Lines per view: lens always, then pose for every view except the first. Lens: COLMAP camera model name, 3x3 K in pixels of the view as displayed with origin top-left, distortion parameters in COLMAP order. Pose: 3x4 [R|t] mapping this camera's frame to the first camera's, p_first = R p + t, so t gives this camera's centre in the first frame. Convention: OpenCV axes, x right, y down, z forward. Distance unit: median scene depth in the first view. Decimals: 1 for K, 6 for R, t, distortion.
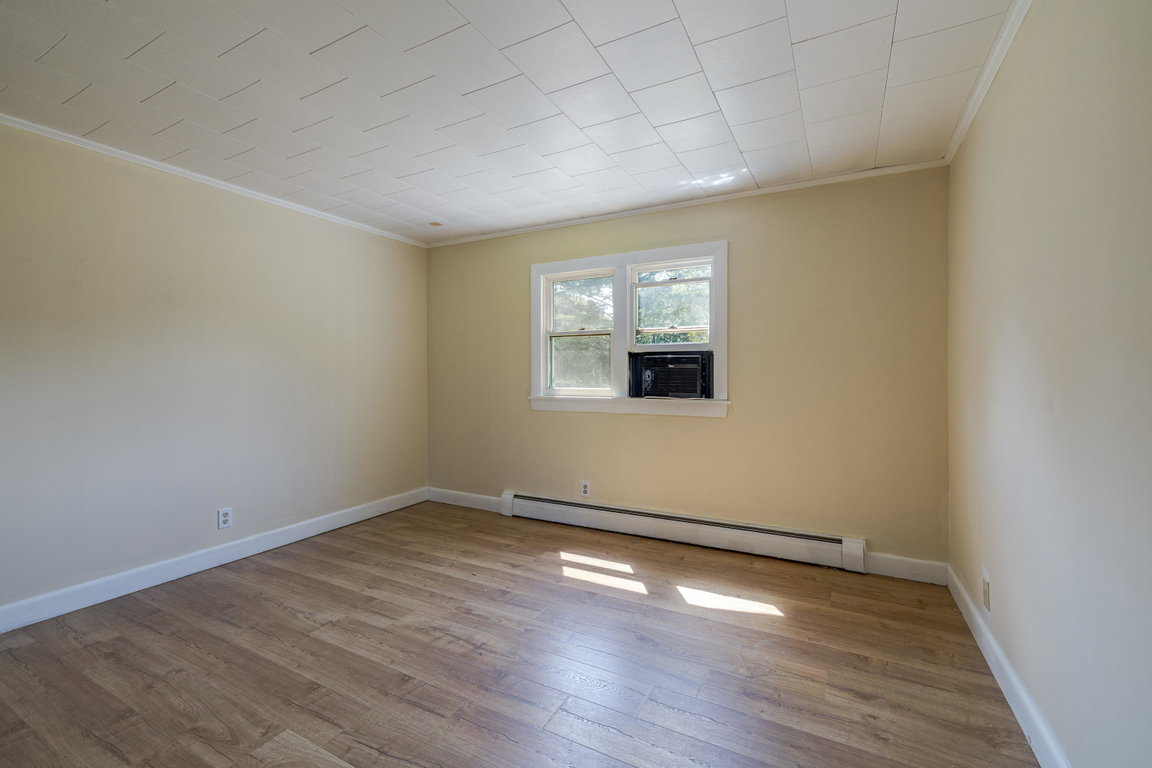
lens RADIAL K [[486.9, 0, 575.1], [0, 486.9, 377.7], [0, 0, 1]] dist [0.002680, 0.000213]
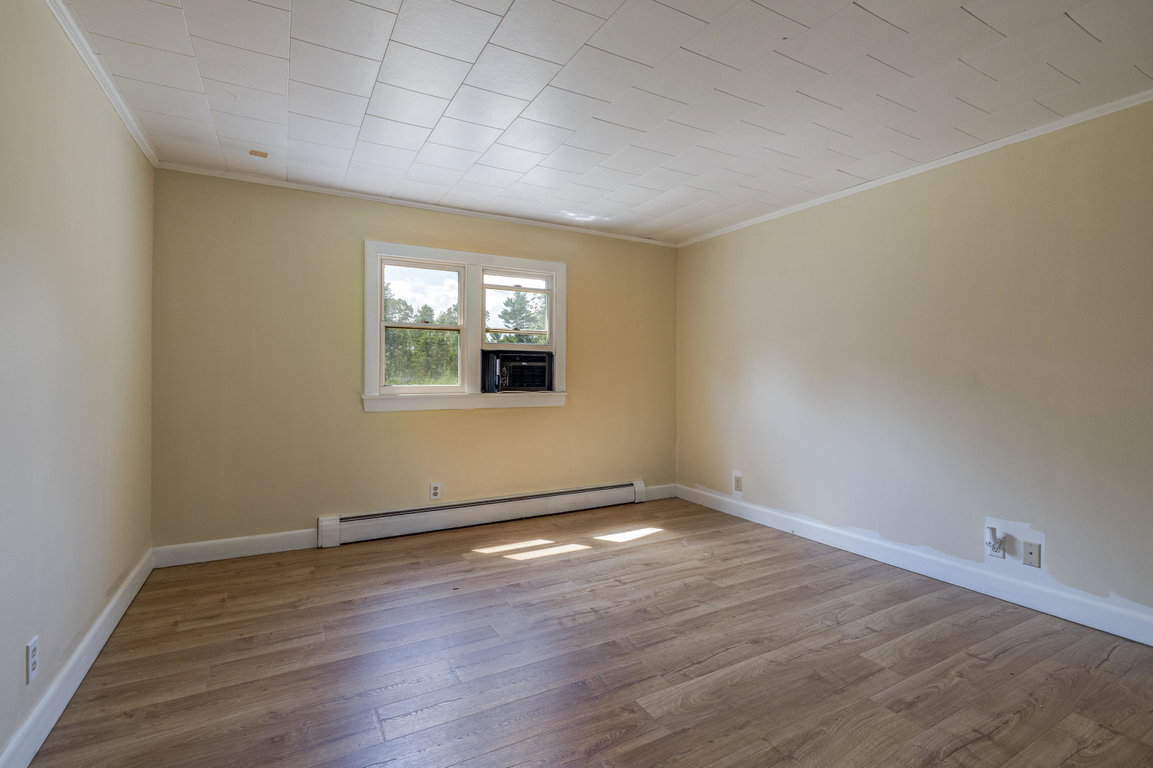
lens RADIAL K [[536.4, 0, 573.8], [0, 536.4, 381.8], [0, 0, 1]] dist [-0.005452, 0.000639]
pose [[0.541957, -0.011719, 0.840325, -0.802182], [0.000951, 0.999911, 0.013331, 0.002009], [-0.840406, -0.006426, 0.541920, 0.234425]]
